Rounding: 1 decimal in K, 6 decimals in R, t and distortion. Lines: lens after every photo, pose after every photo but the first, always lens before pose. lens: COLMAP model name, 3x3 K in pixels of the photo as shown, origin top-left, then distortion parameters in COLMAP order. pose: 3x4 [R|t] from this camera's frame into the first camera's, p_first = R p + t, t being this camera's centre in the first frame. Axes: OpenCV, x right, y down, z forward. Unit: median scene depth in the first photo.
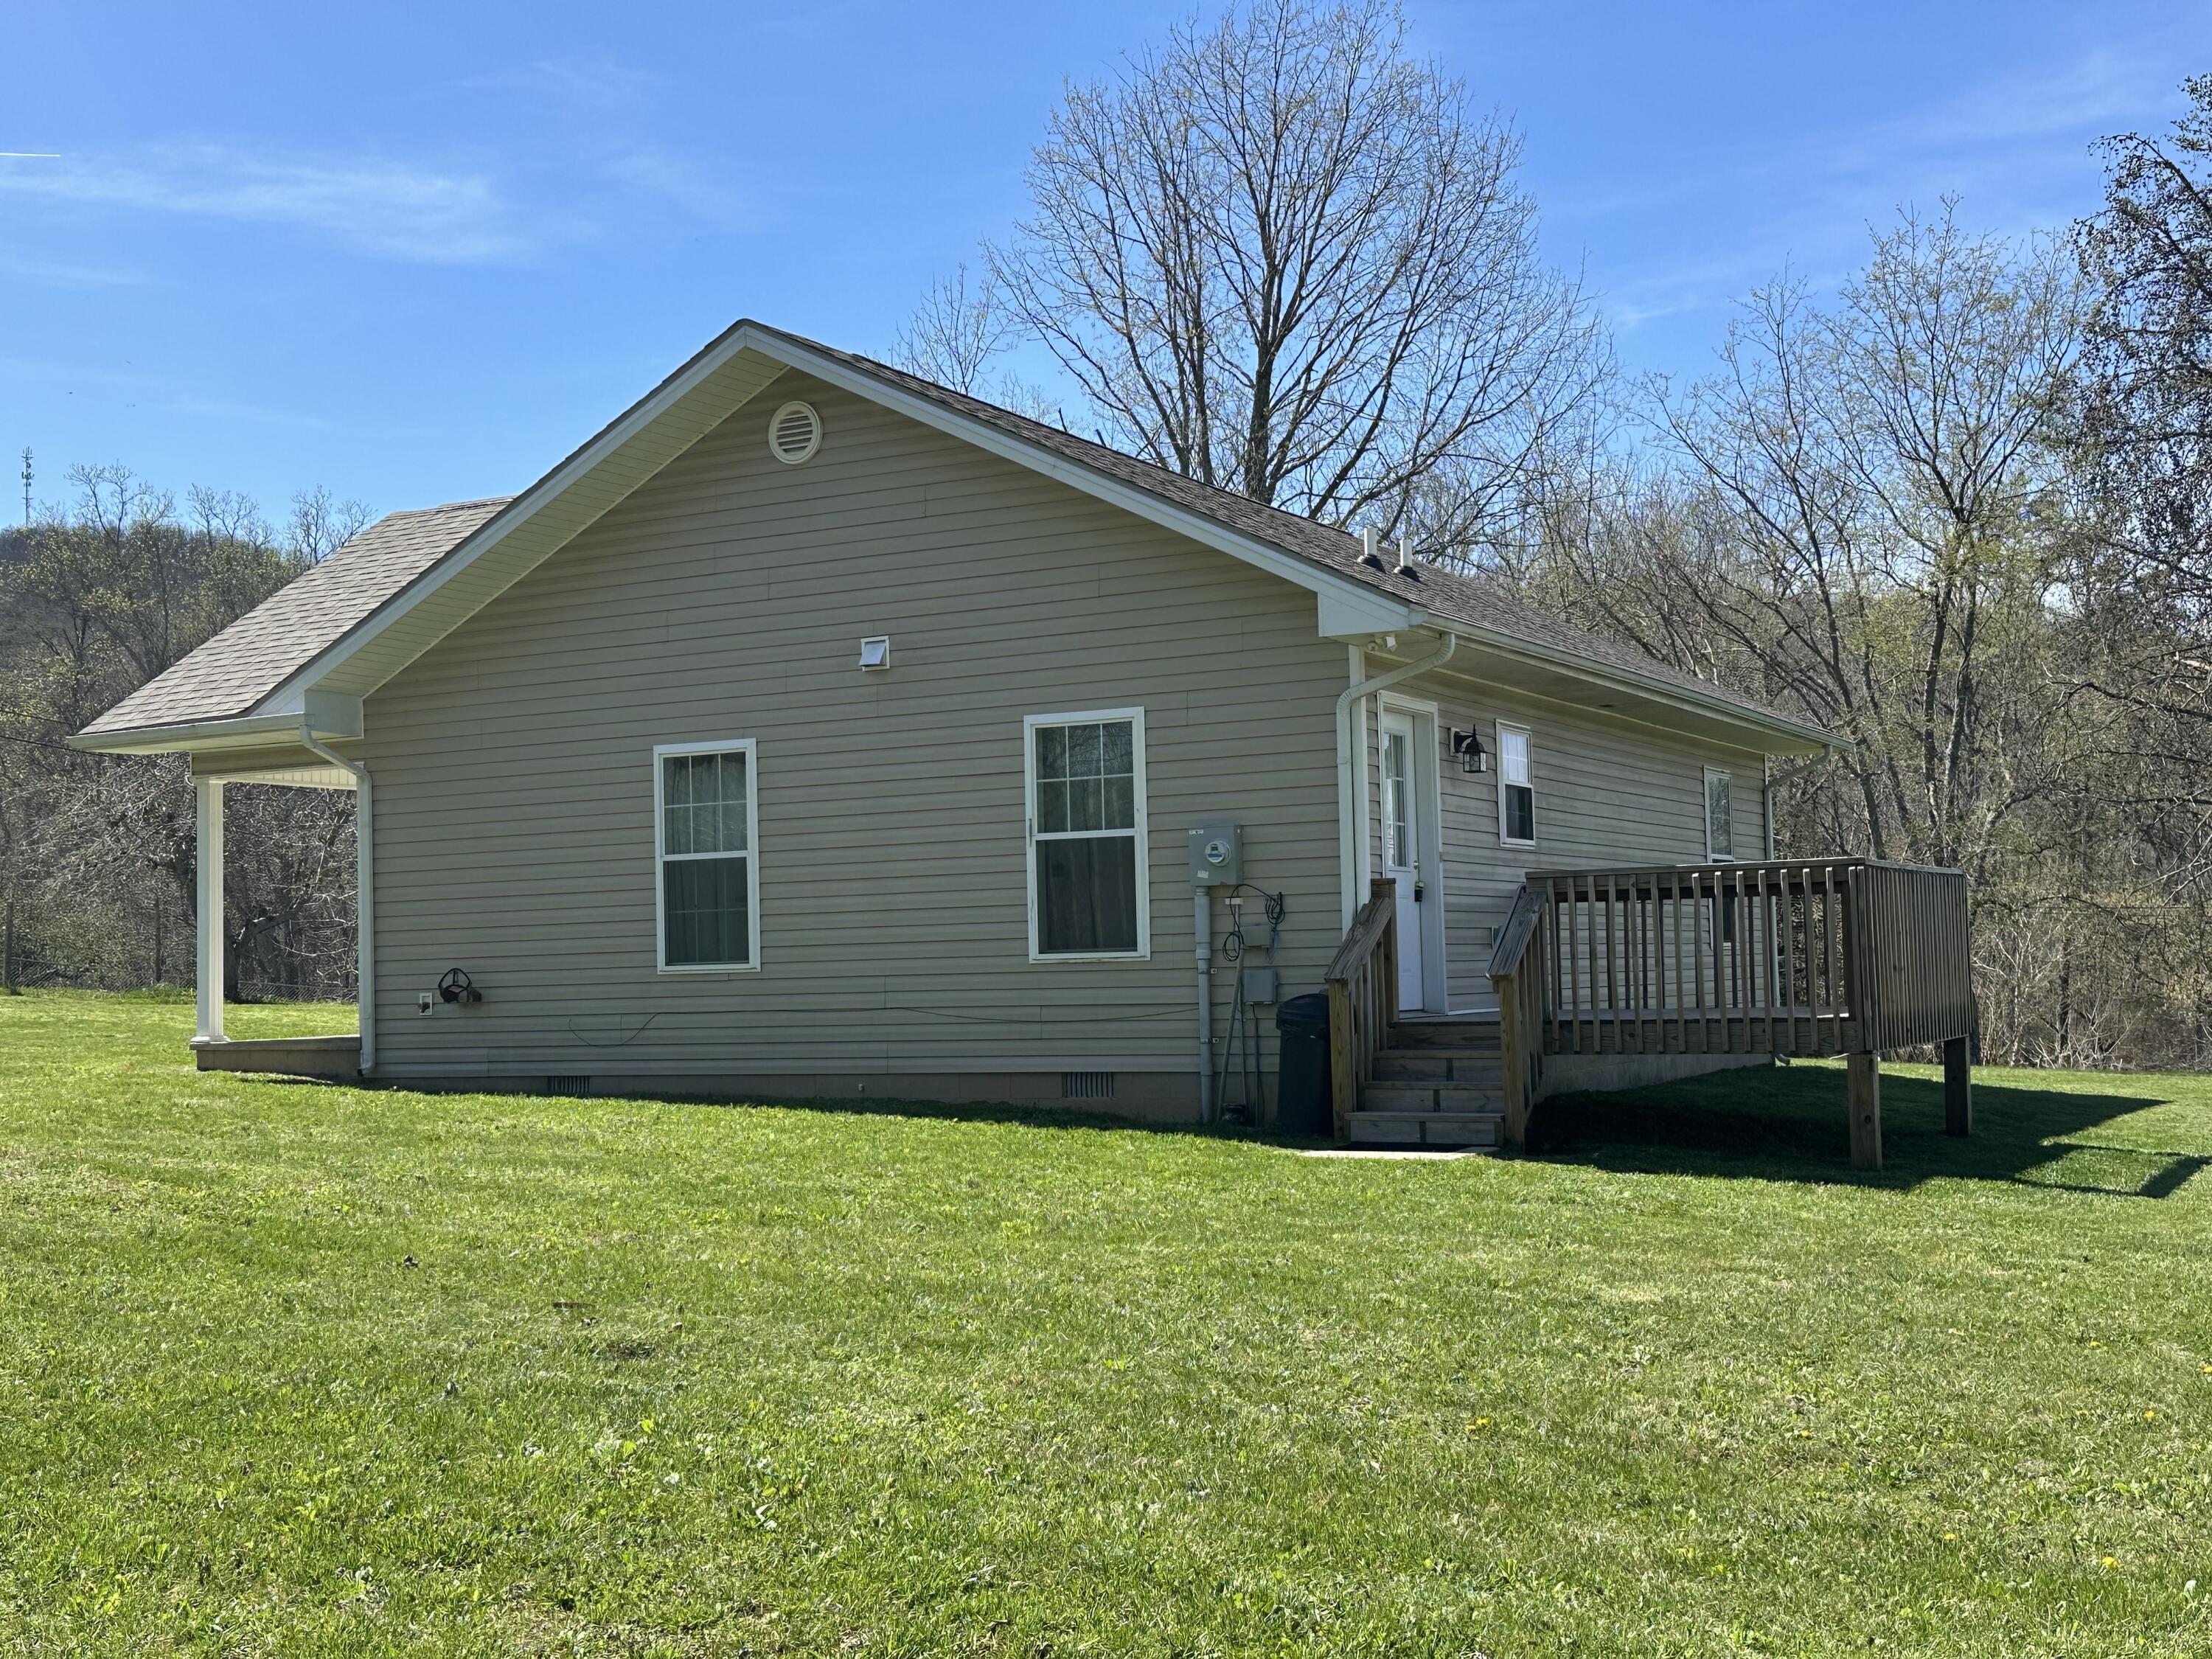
lens RADIAL K [[2524.1, 0, 1105.2], [0, 2524.1, 822.9], [0, 0, 1]] dist [0.034064, 0.000000]
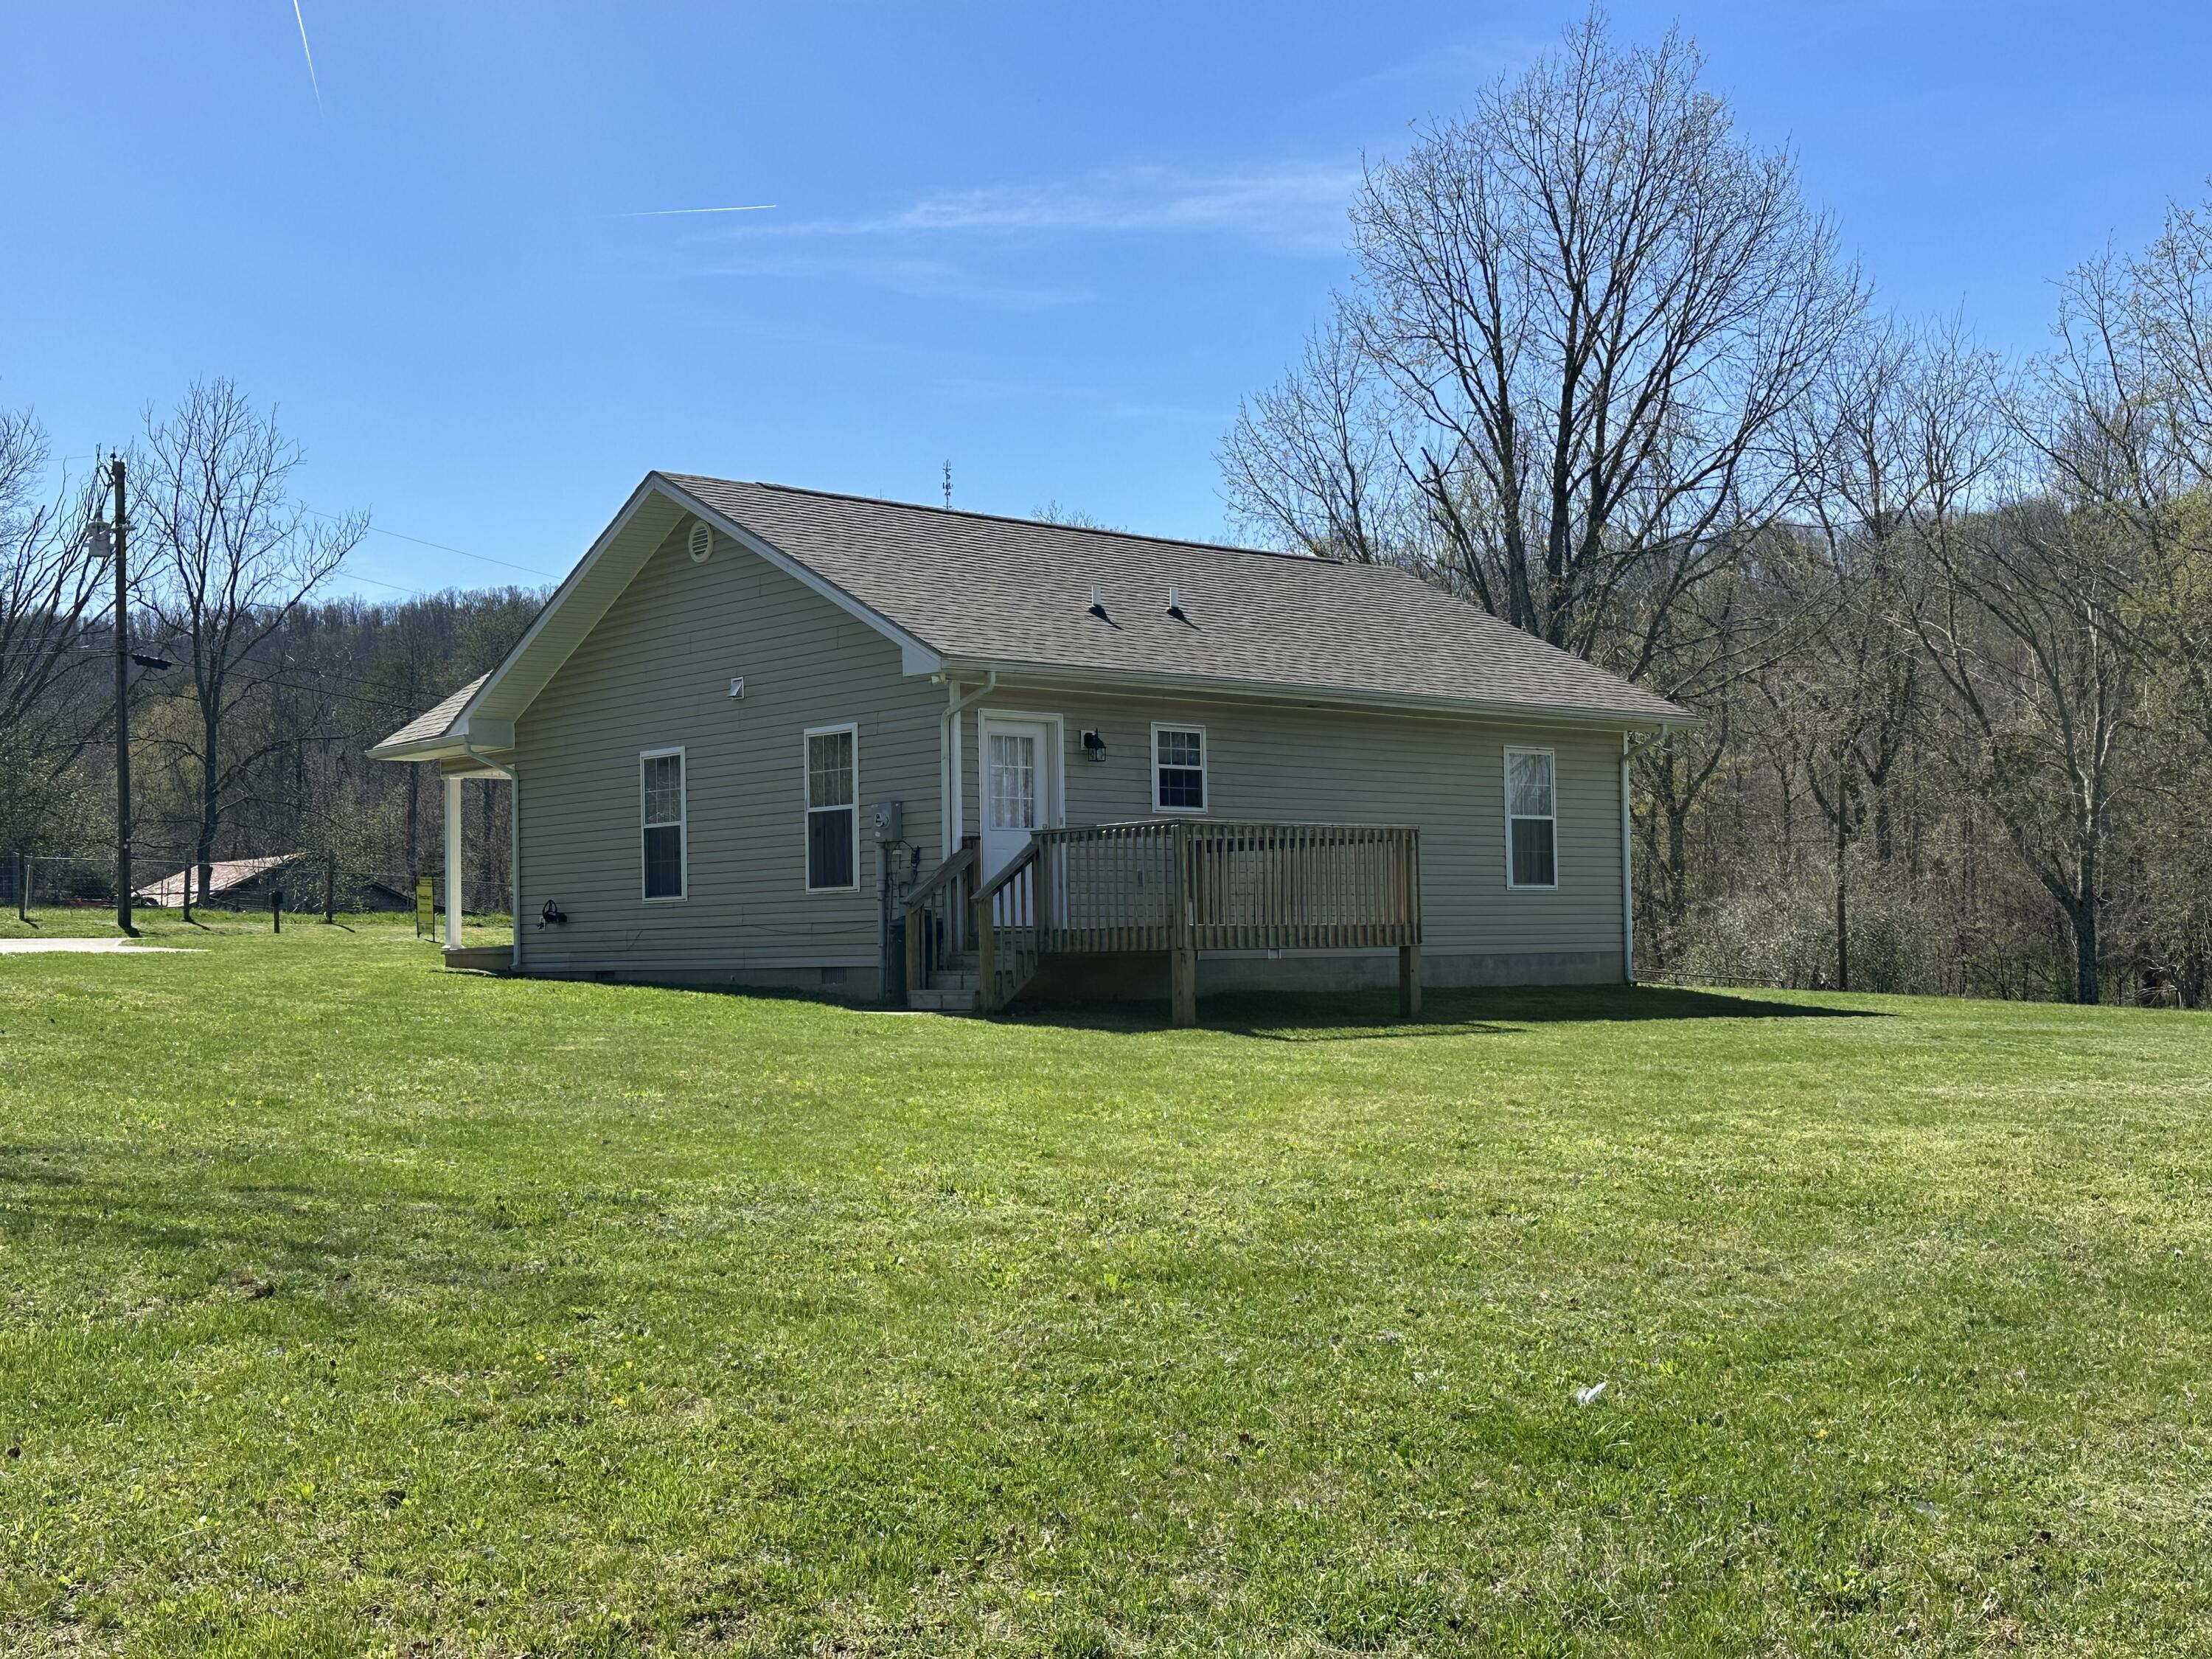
lens RADIAL K [[2524.1, 0, 1106.7], [0, 2524.1, 834.4], [0, 0, 1]] dist [0.034064, 0.000000]
pose [[0.932837, -0.006989, -0.360232, 0.610917], [0.013026, 0.999812, 0.014334, 0.000758], [0.360064, -0.018064, 0.932753, -0.299594]]
